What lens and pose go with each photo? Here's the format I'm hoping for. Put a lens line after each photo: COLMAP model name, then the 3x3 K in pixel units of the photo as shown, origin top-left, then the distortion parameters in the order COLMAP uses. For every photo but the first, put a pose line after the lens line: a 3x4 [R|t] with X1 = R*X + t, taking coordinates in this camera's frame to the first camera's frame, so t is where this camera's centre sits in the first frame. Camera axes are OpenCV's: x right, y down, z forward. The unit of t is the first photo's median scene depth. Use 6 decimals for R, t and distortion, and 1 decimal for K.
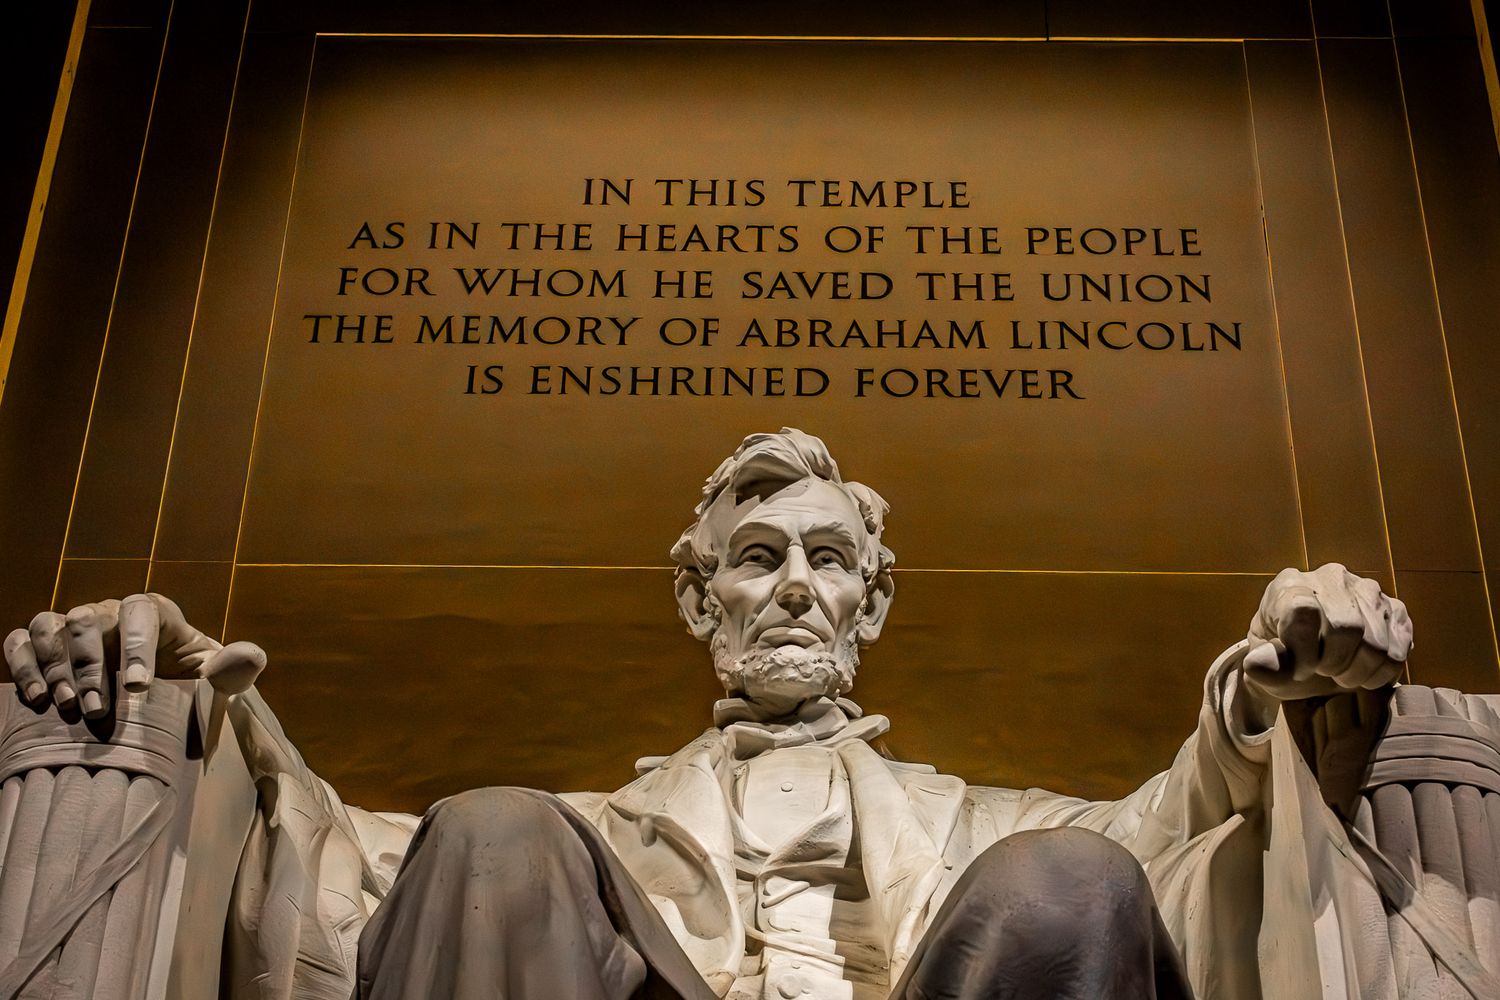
lens RADIAL K [[3003.0, 0, 751.7], [0, 3003.0, 504.3], [0, 0, 1]] dist [0.092909, 0.000000]
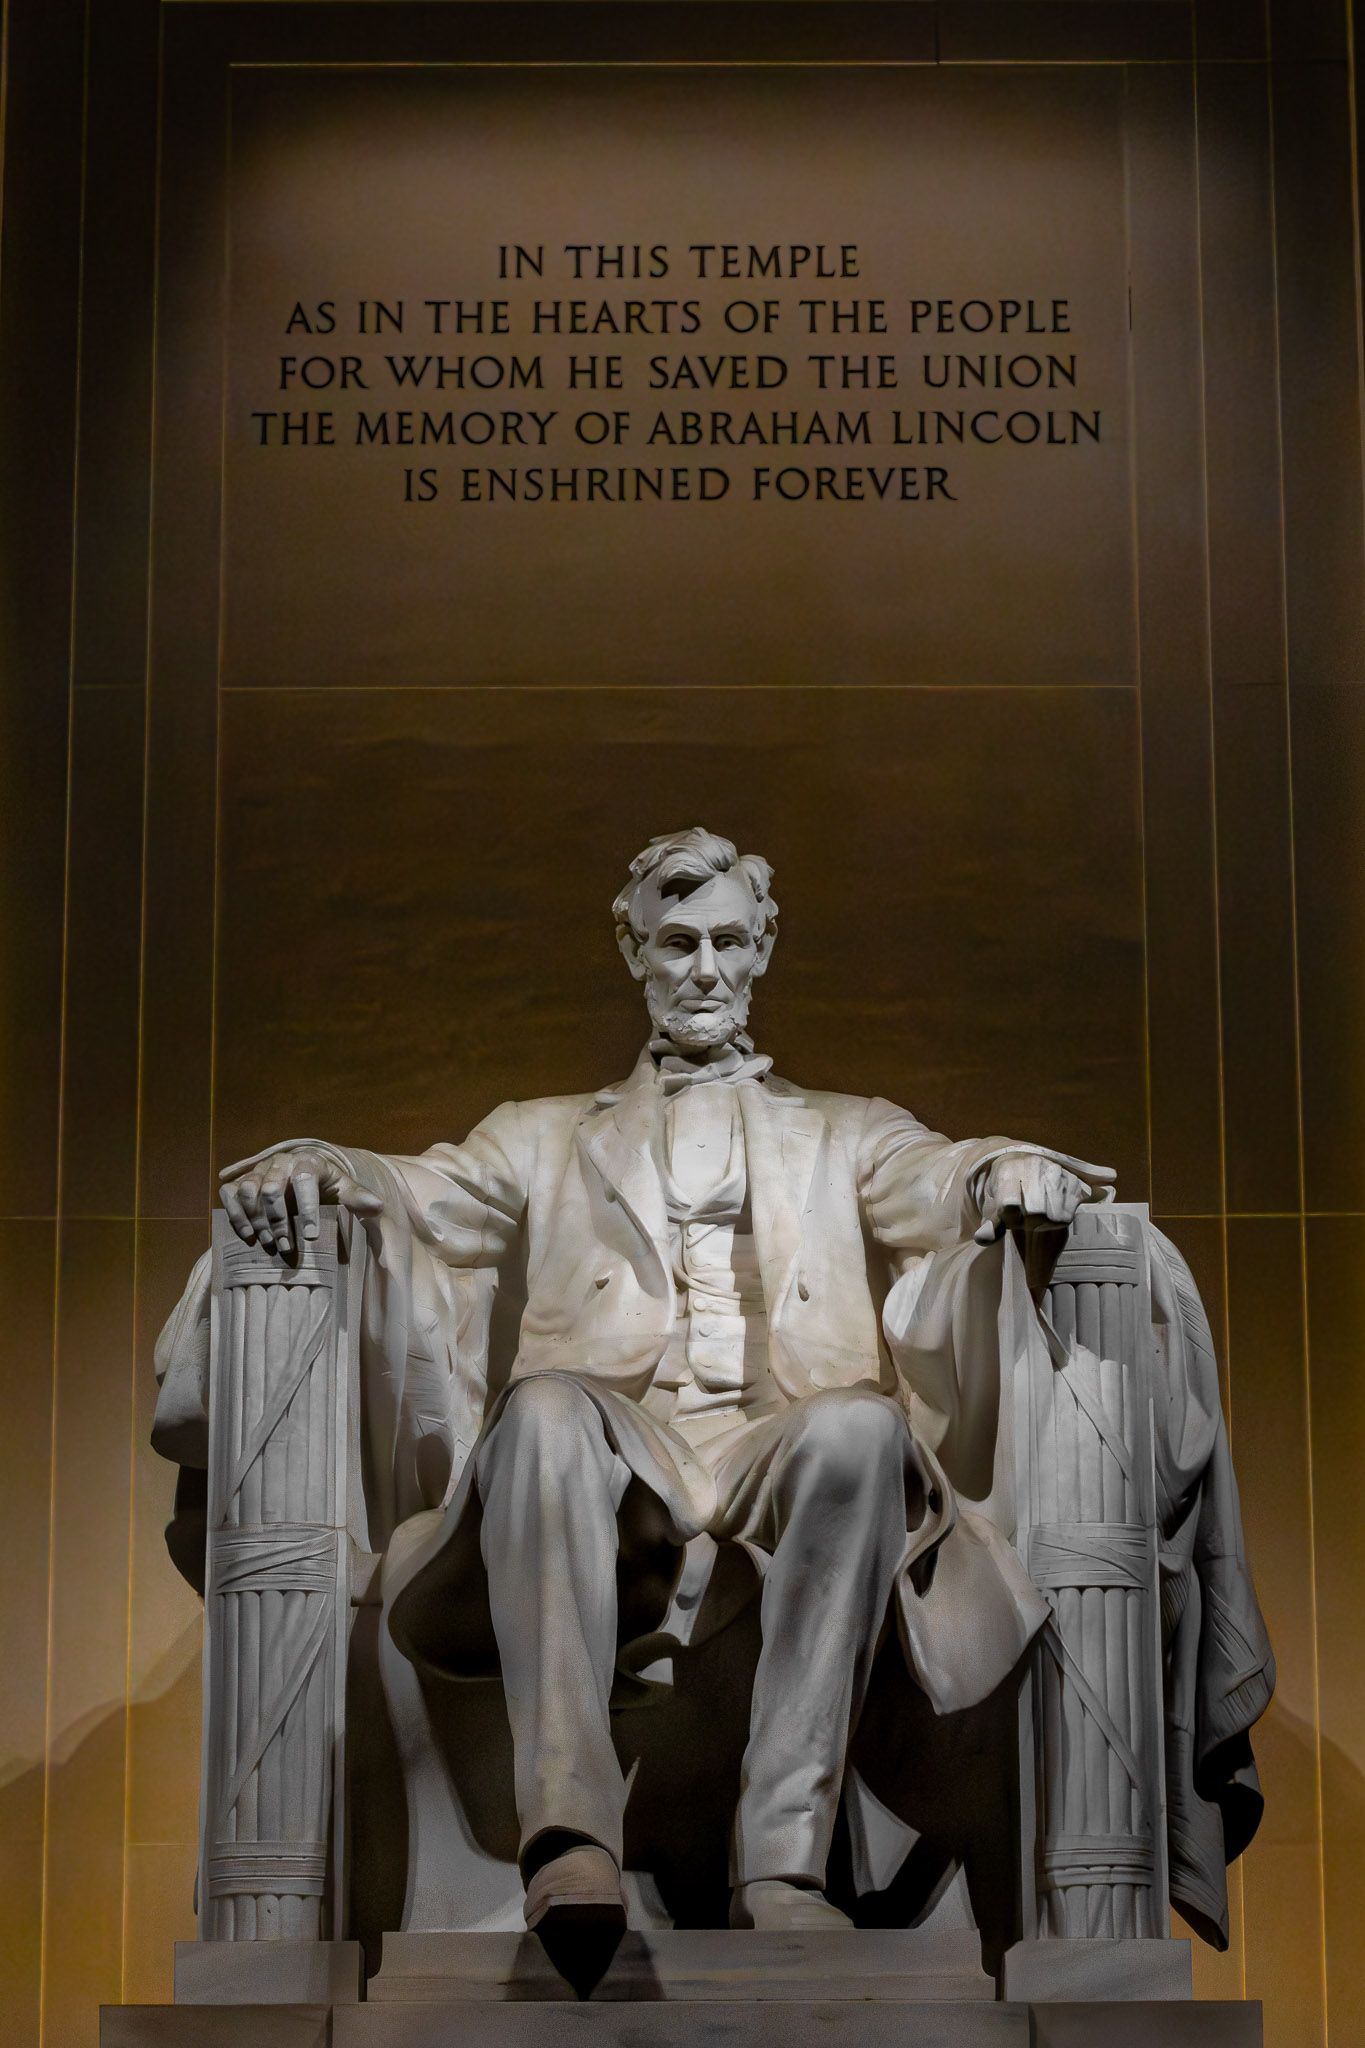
lens RADIAL K [[5099.7, 0, 672.2], [0, 5099.7, 1023.6], [0, 0, 1]] dist [0.004723, 0.000000]
pose [[0.999823, -0.017204, 0.007610, -0.013371], [0.012362, 0.905781, 0.423566, -0.660784], [-0.014180, -0.423397, 0.905833, -0.800550]]
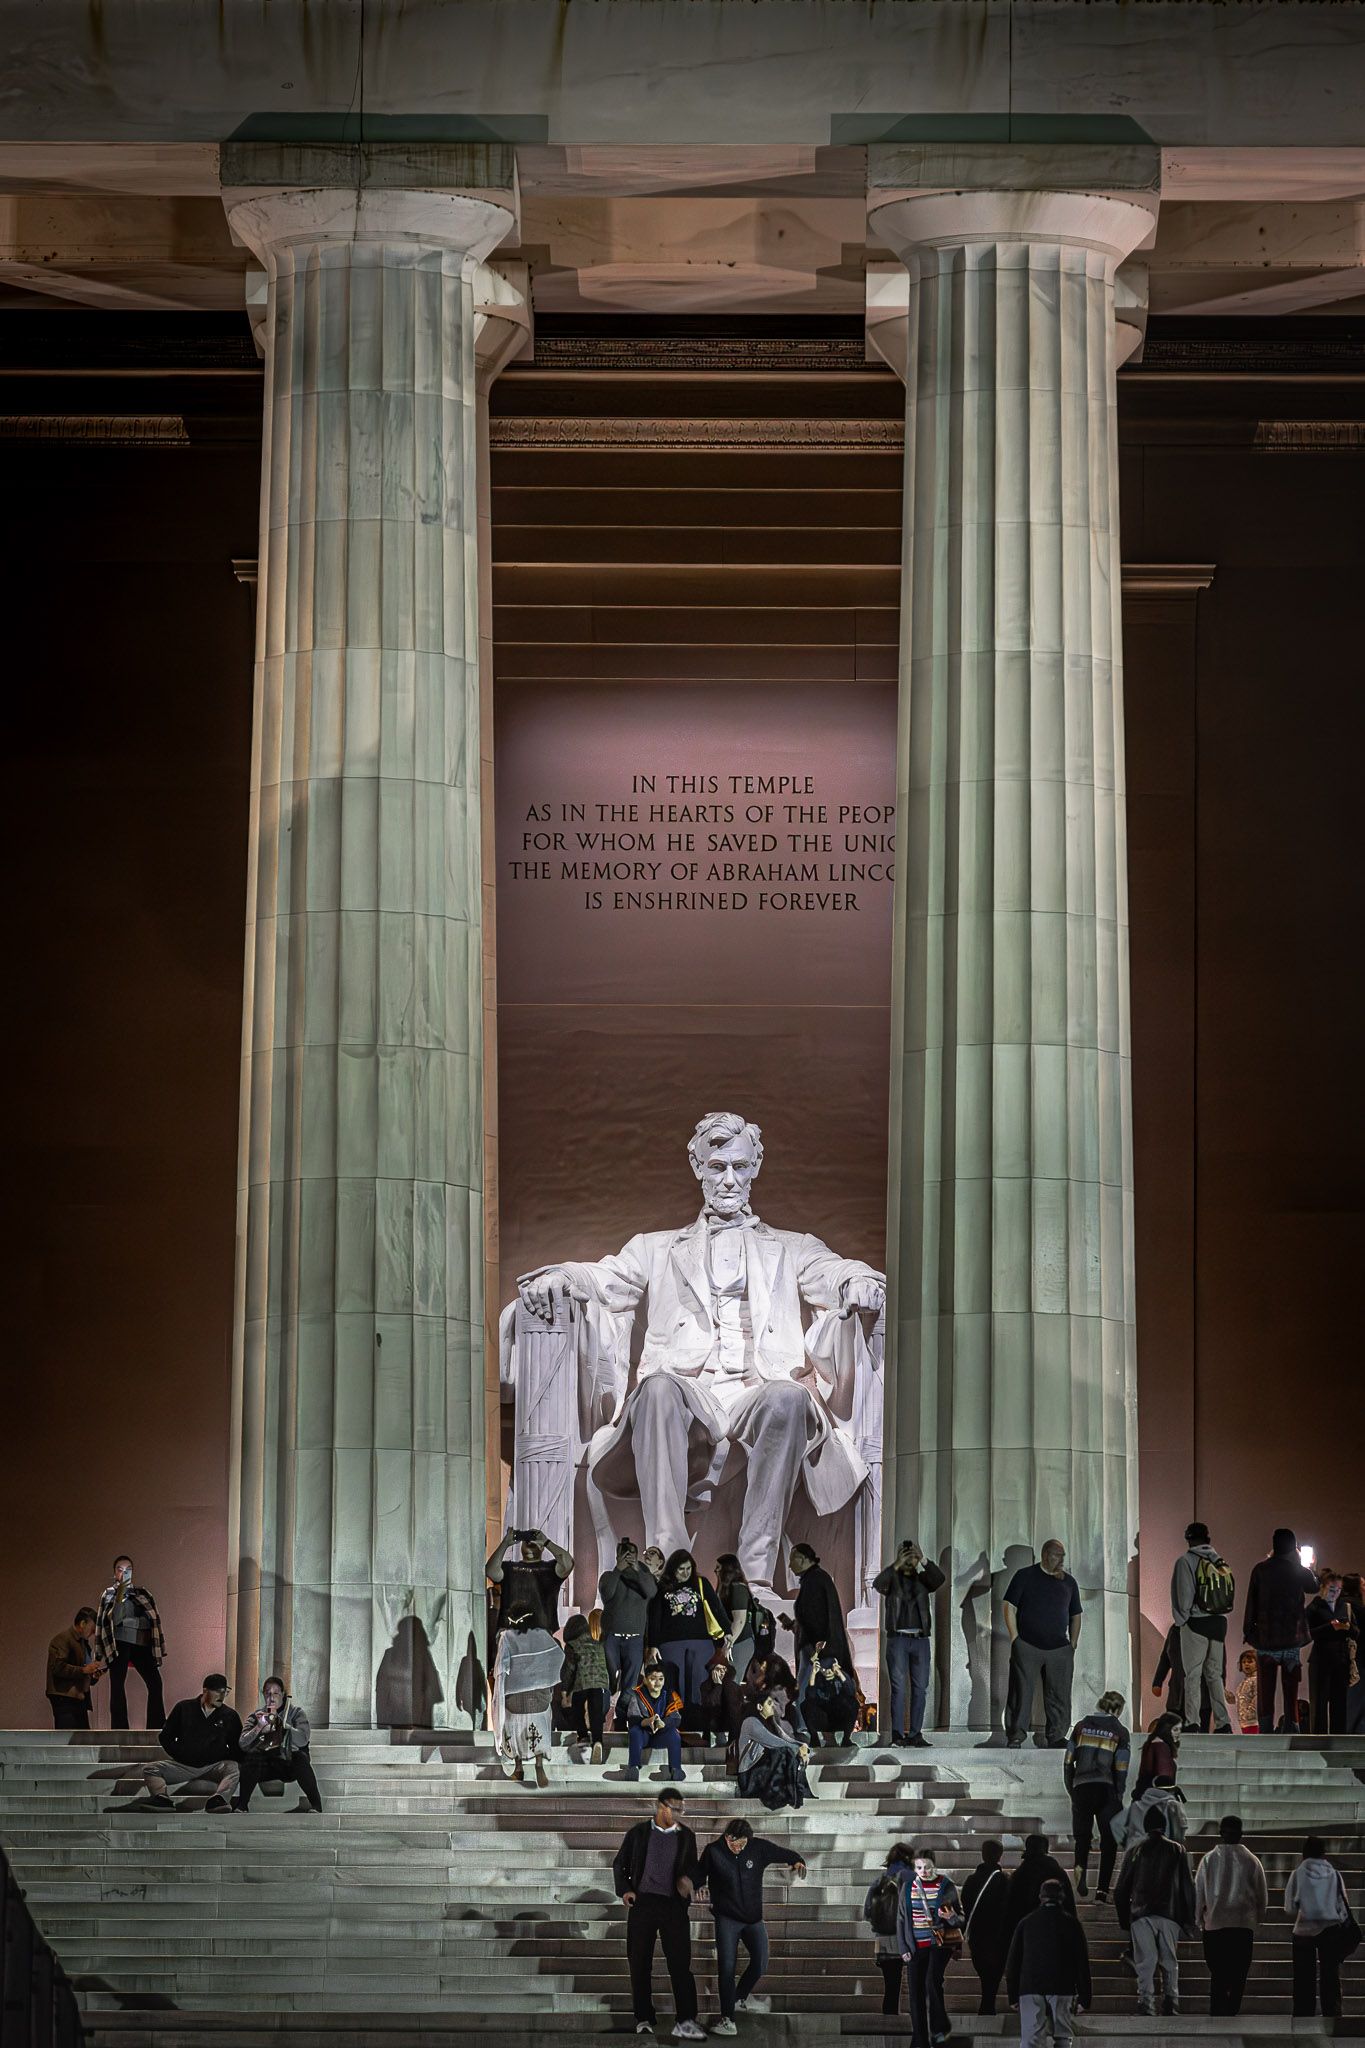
lens RADIAL K [[7774.6, 0, 684.7], [0, 7774.6, 1025.2], [0, 0, 1]] dist [0.170496, 0.000000]
pose [[0.999938, -0.009992, -0.004998, 0.007091], [0.011155, 0.868037, 0.496375, -2.836990], [-0.000622, -0.496399, 0.868094, -4.078209]]
